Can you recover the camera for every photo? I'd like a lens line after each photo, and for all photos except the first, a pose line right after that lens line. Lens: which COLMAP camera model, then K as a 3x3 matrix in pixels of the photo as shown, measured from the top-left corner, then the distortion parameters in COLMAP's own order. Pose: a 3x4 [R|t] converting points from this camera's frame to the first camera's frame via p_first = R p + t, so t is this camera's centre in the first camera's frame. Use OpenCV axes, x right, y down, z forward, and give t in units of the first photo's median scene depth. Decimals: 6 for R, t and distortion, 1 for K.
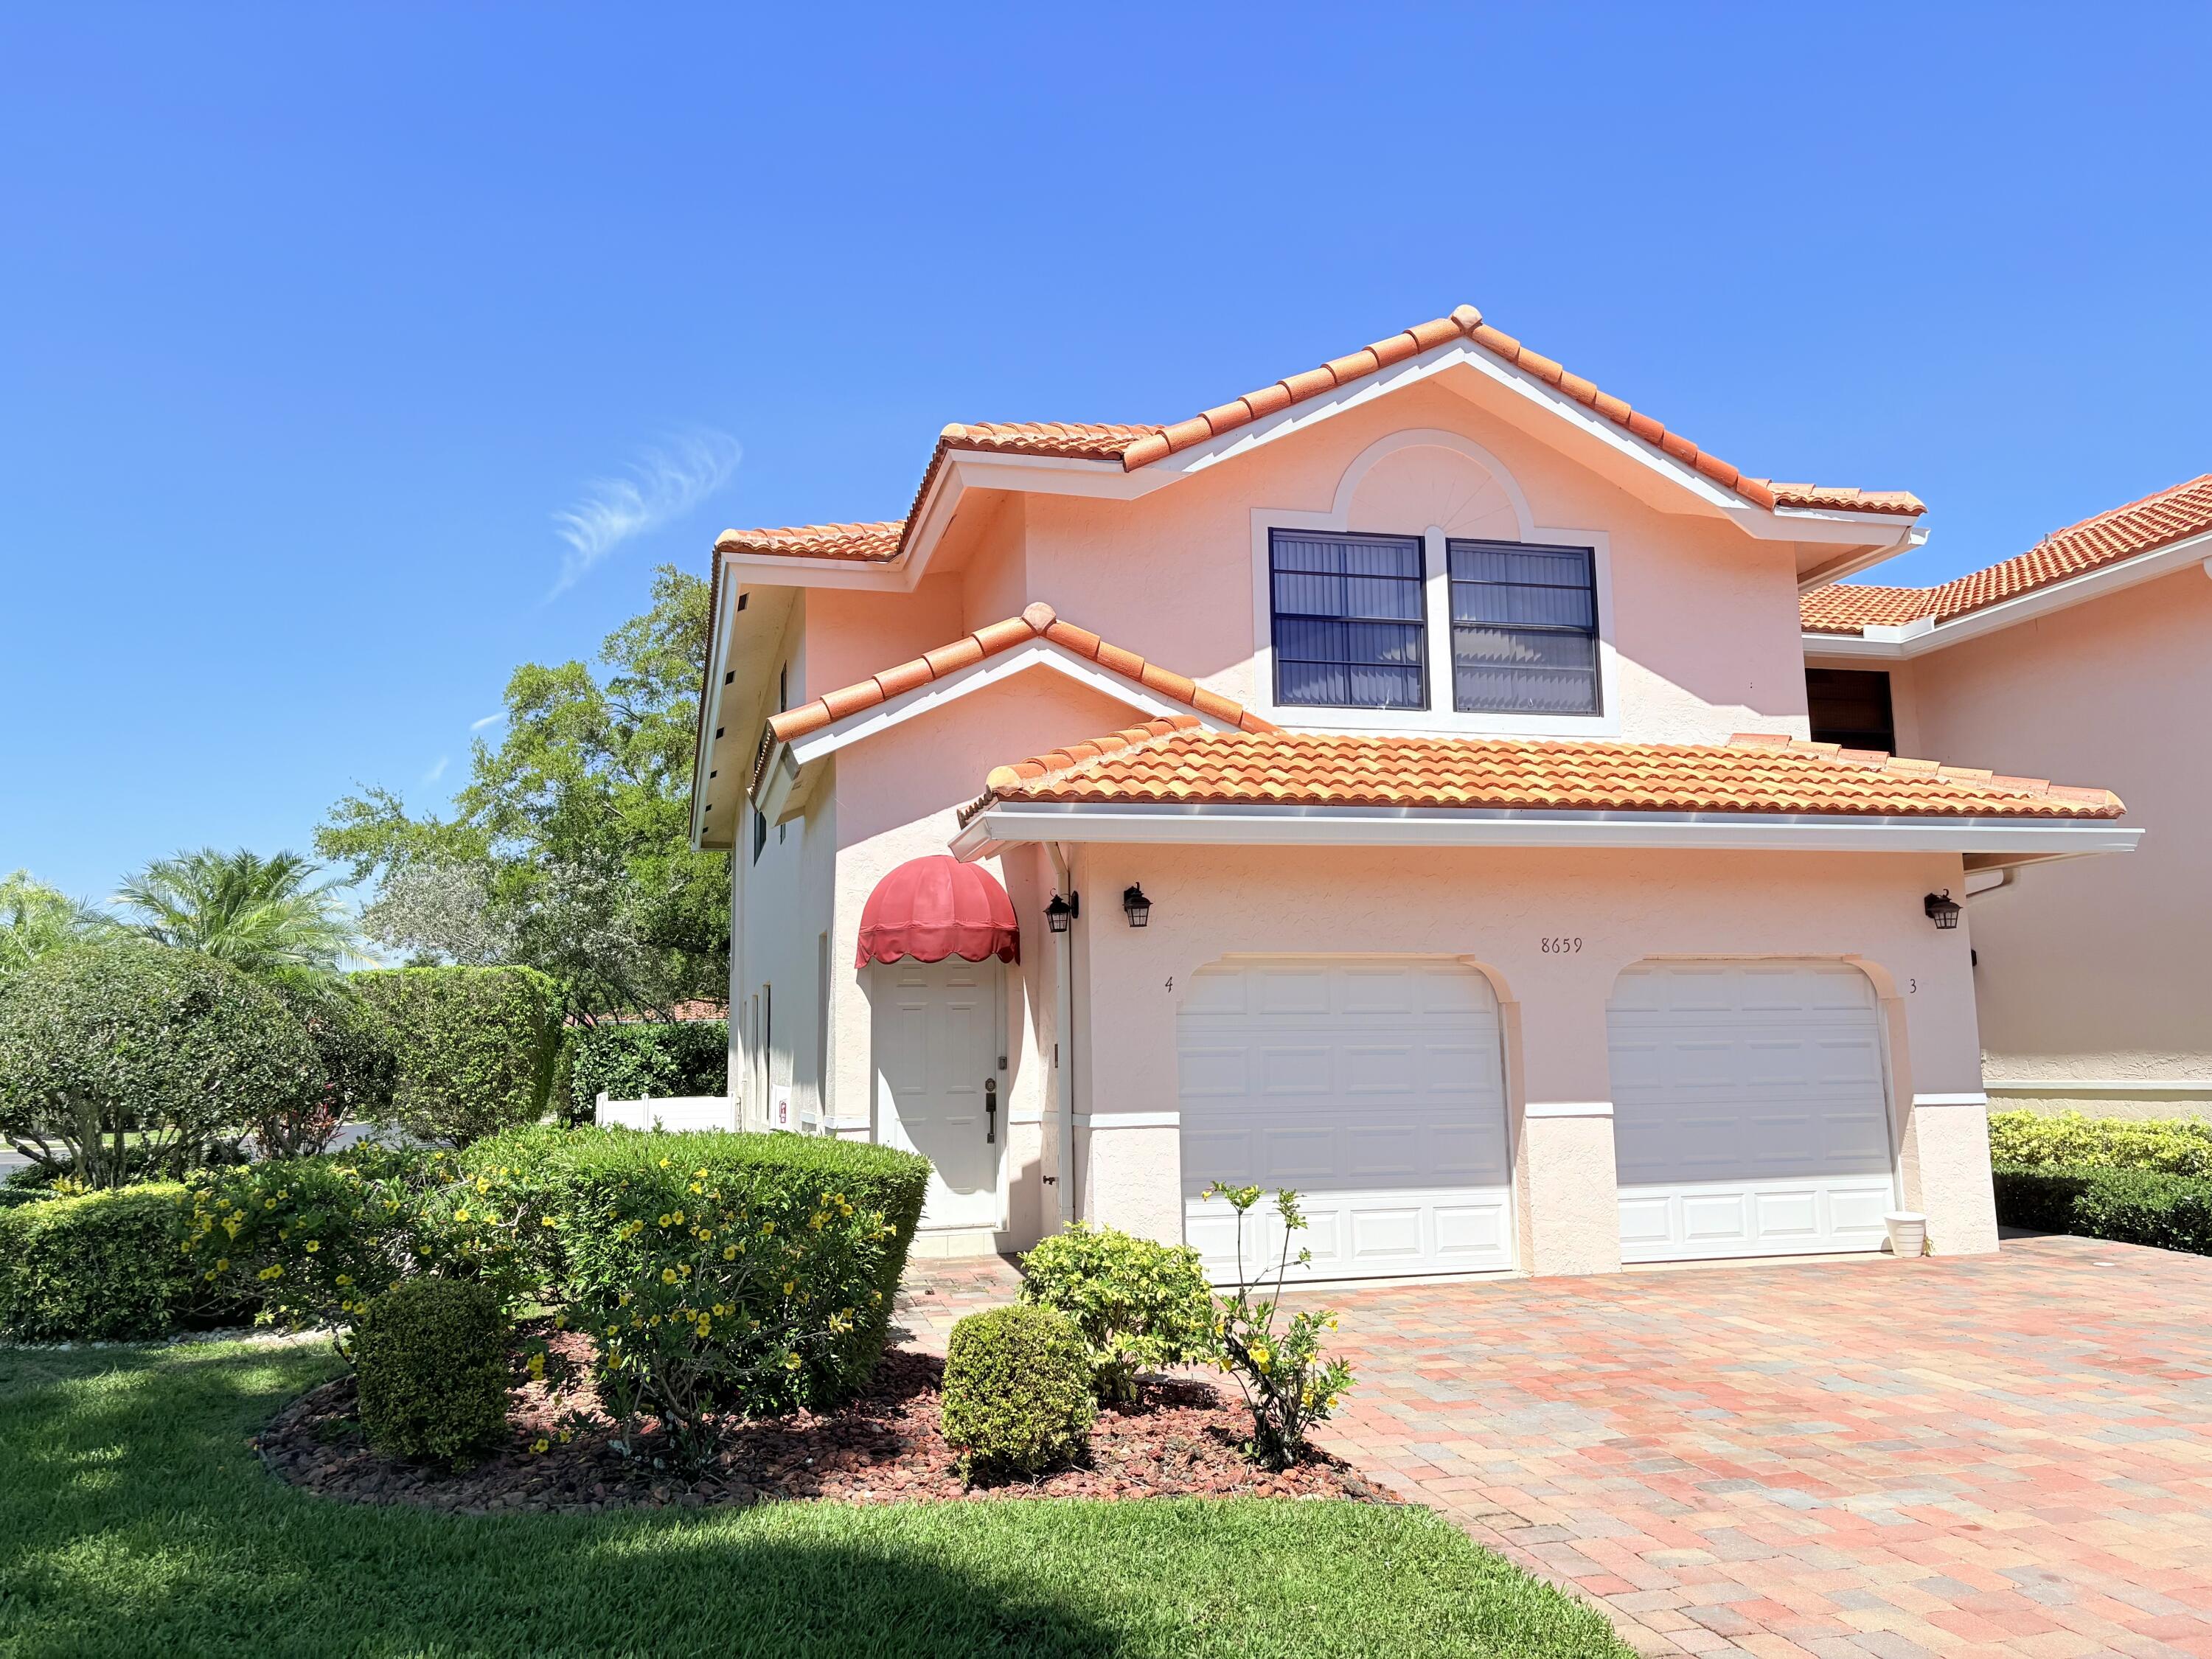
lens RADIAL K [[1691.5, 0, 1114.1], [0, 1691.5, 831.2], [0, 0, 1]] dist [0.032079, -0.040461]
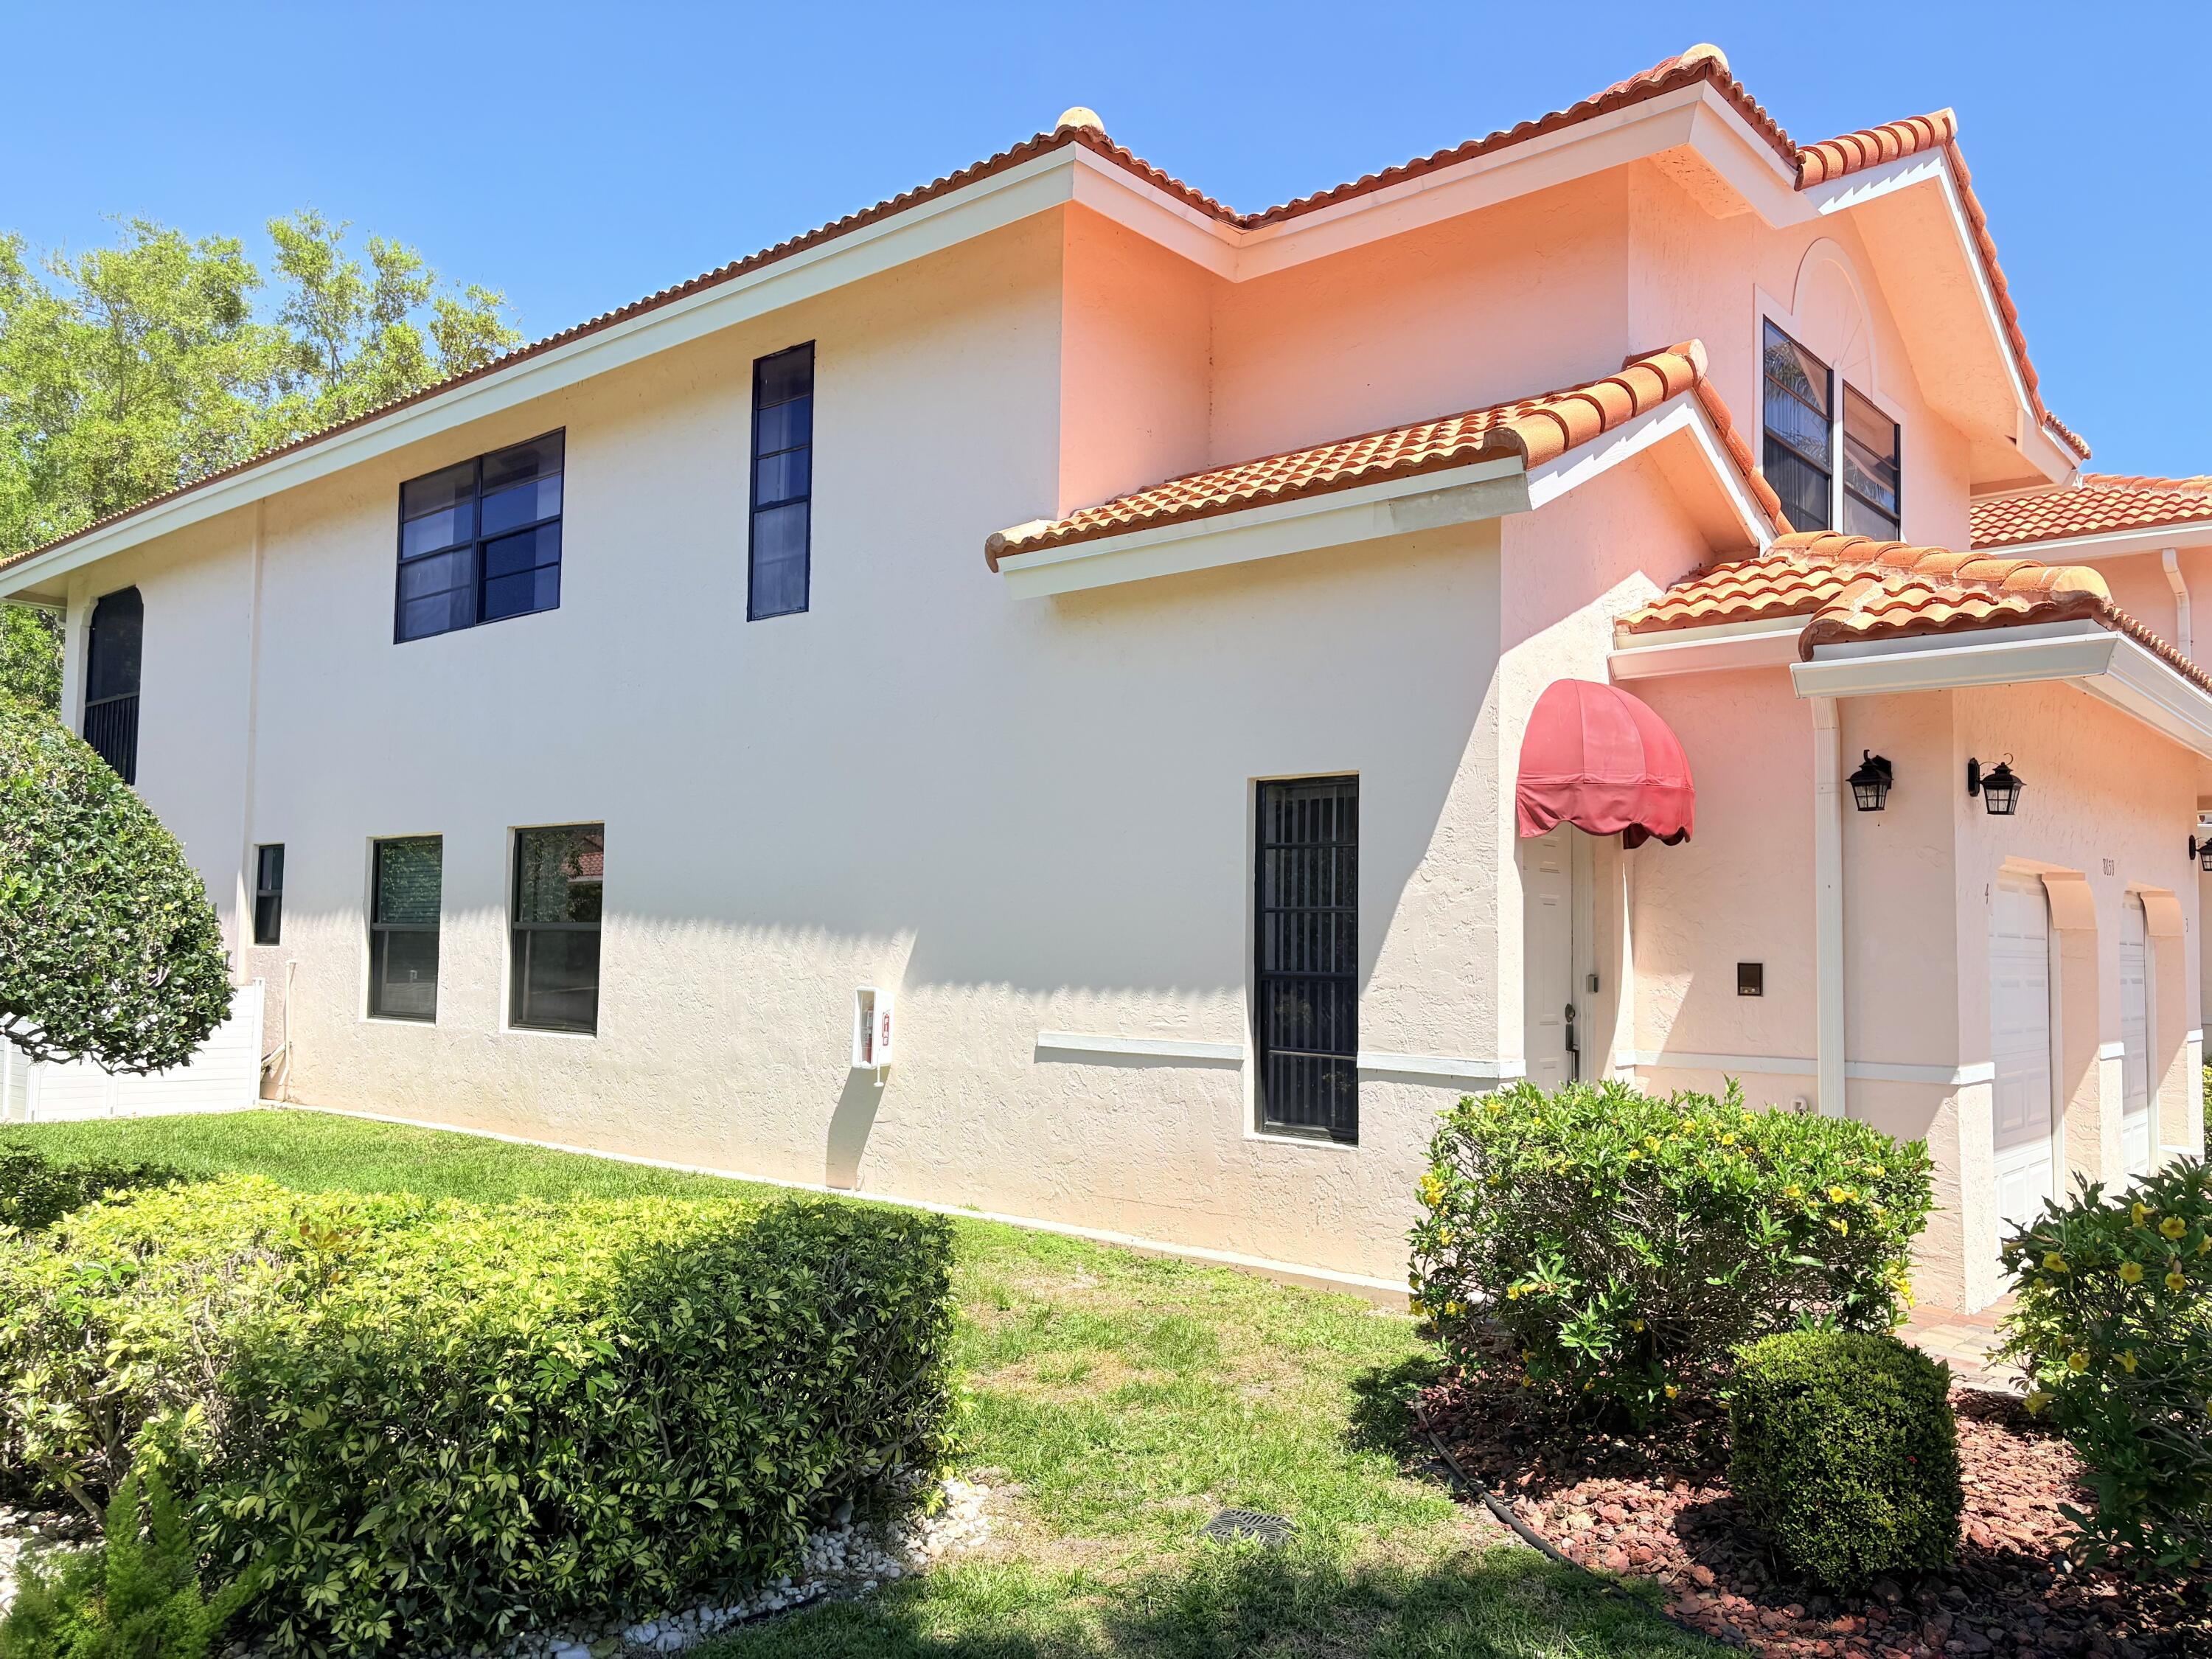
lens RADIAL K [[1691.5, 0, 1136.6], [0, 1691.5, 847.0], [0, 0, 1]] dist [0.032079, -0.040461]
pose [[0.829965, 0.067110, 0.553764, -0.608235], [-0.111043, 0.992745, 0.046117, 0.067804], [-0.546651, -0.099767, 0.831396, 0.504808]]
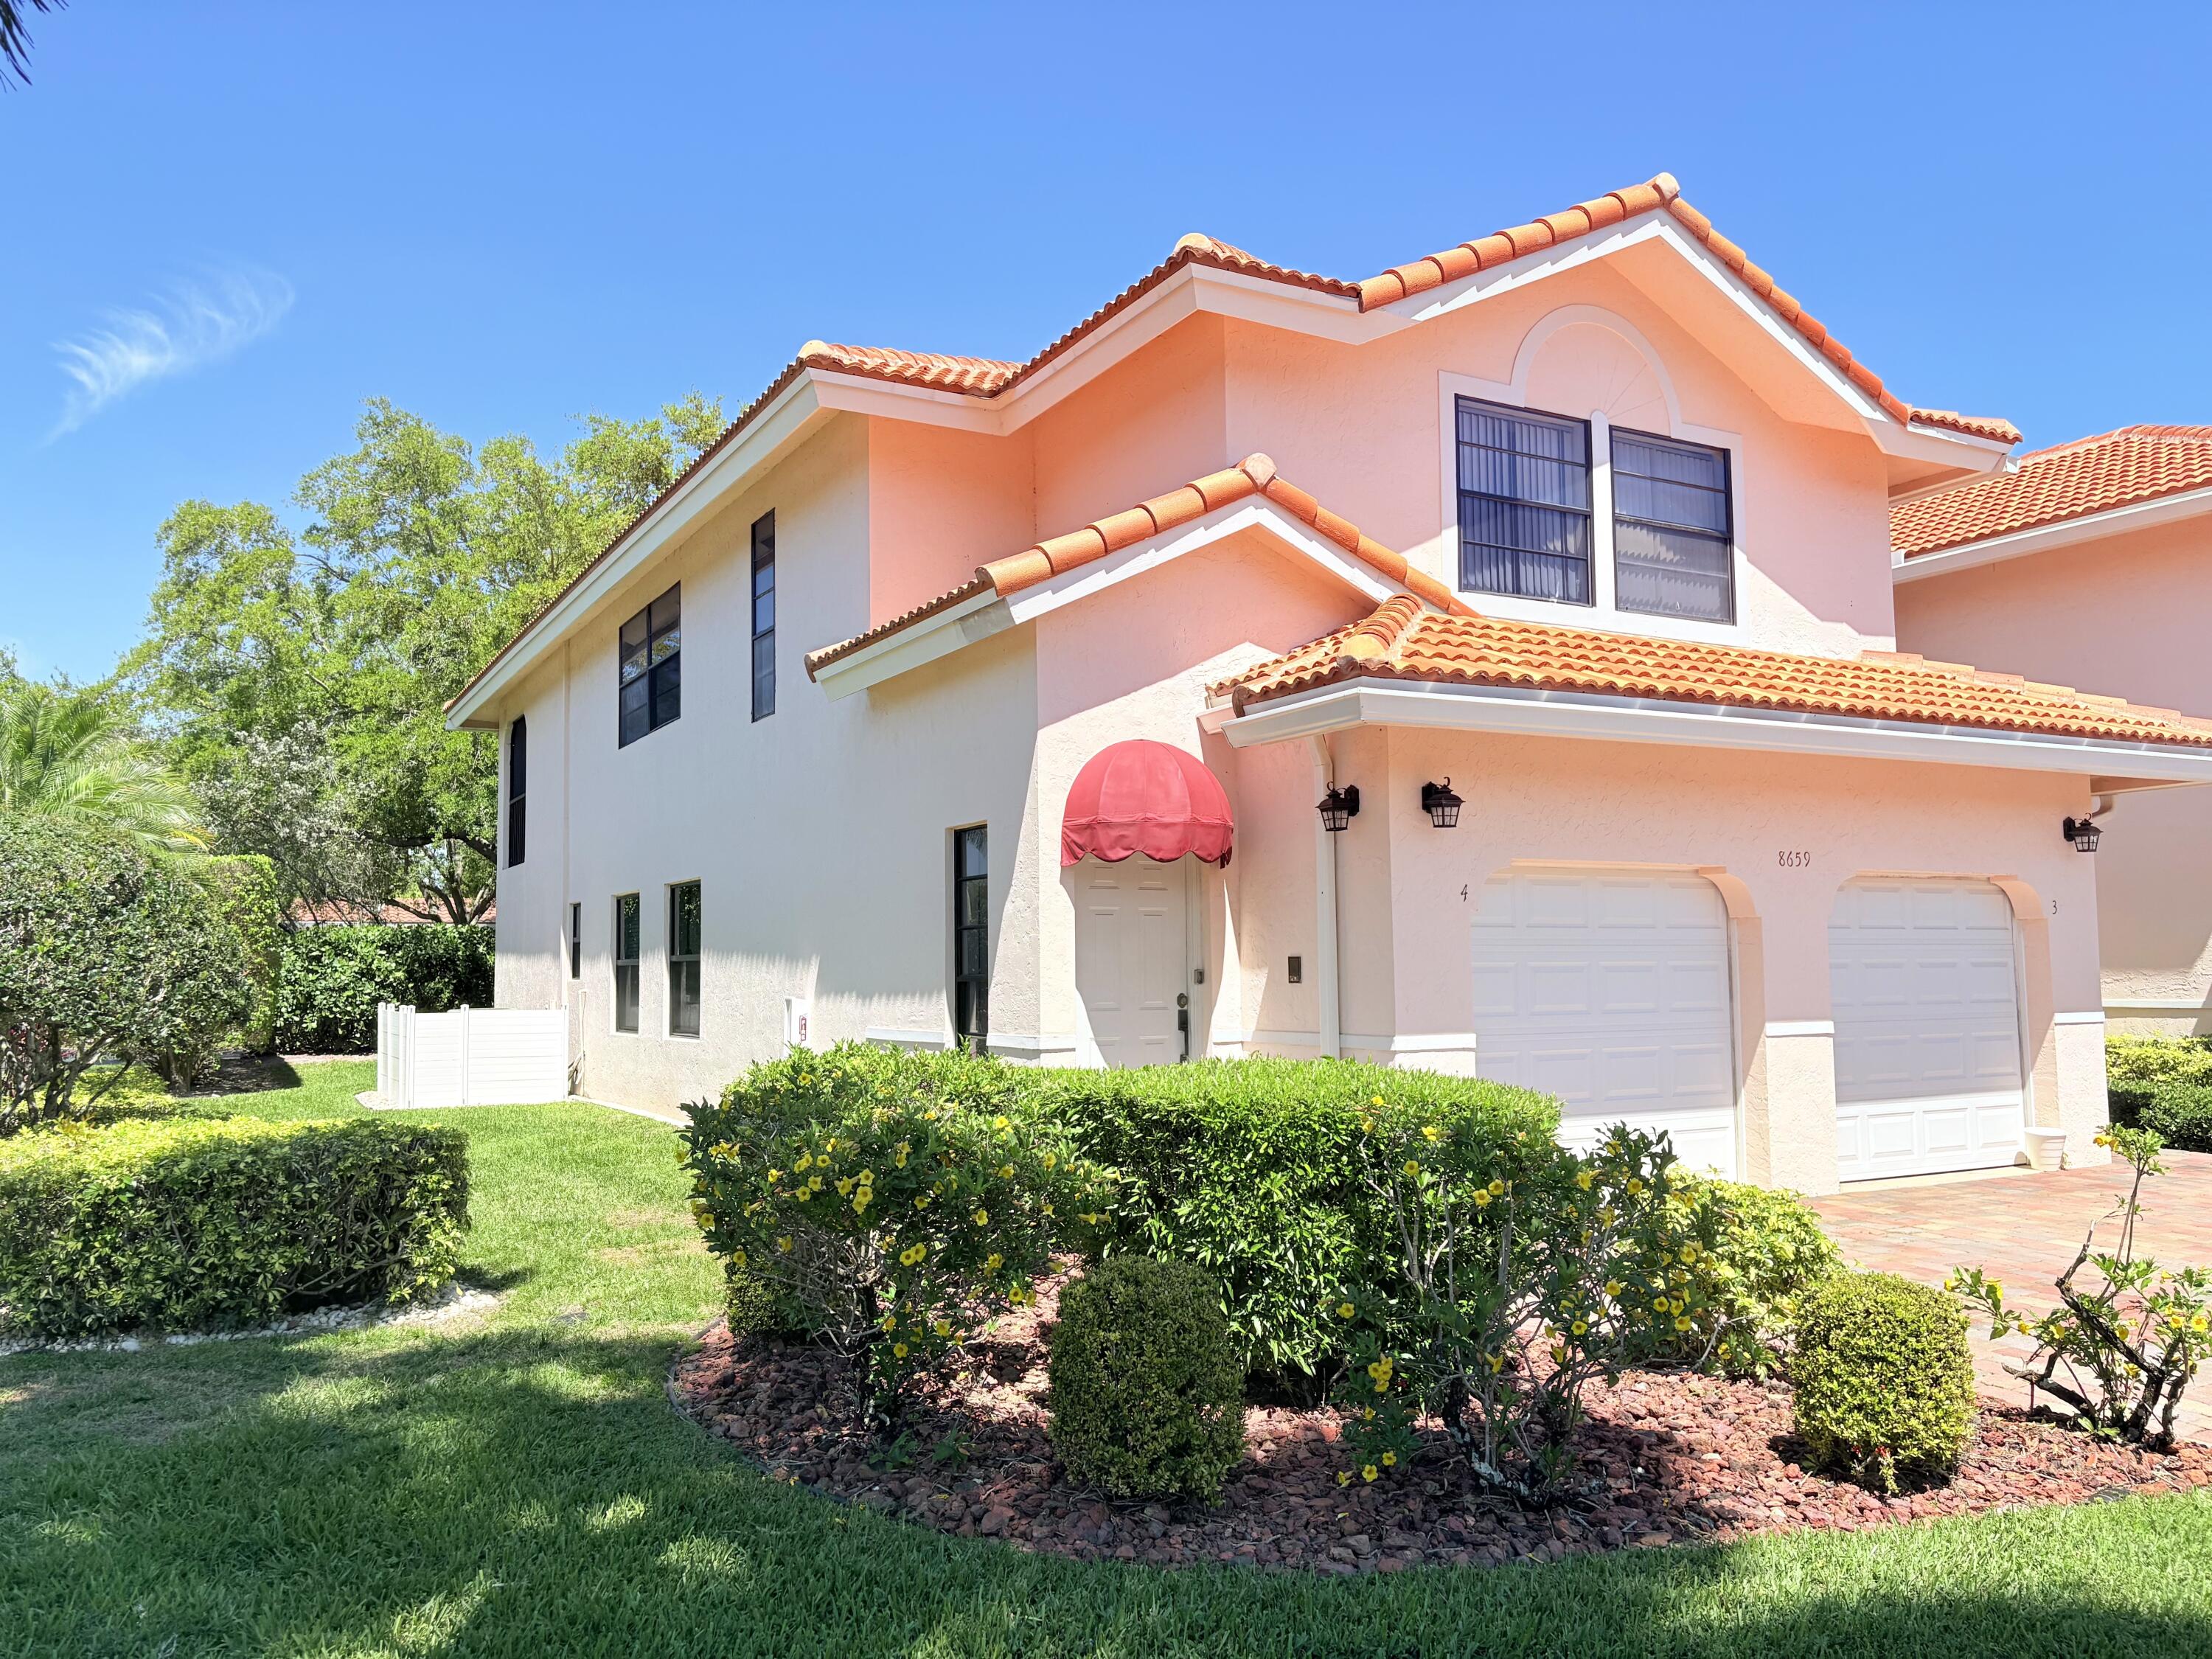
lens RADIAL K [[1691.5, 0, 1140.7], [0, 1691.5, 843.8], [0, 0, 1]] dist [0.032079, -0.040461]
pose [[0.968917, 0.027240, 0.245881, -0.308891], [-0.041756, 0.997667, 0.054016, 0.020943], [-0.243835, -0.062604, 0.967794, 0.150565]]
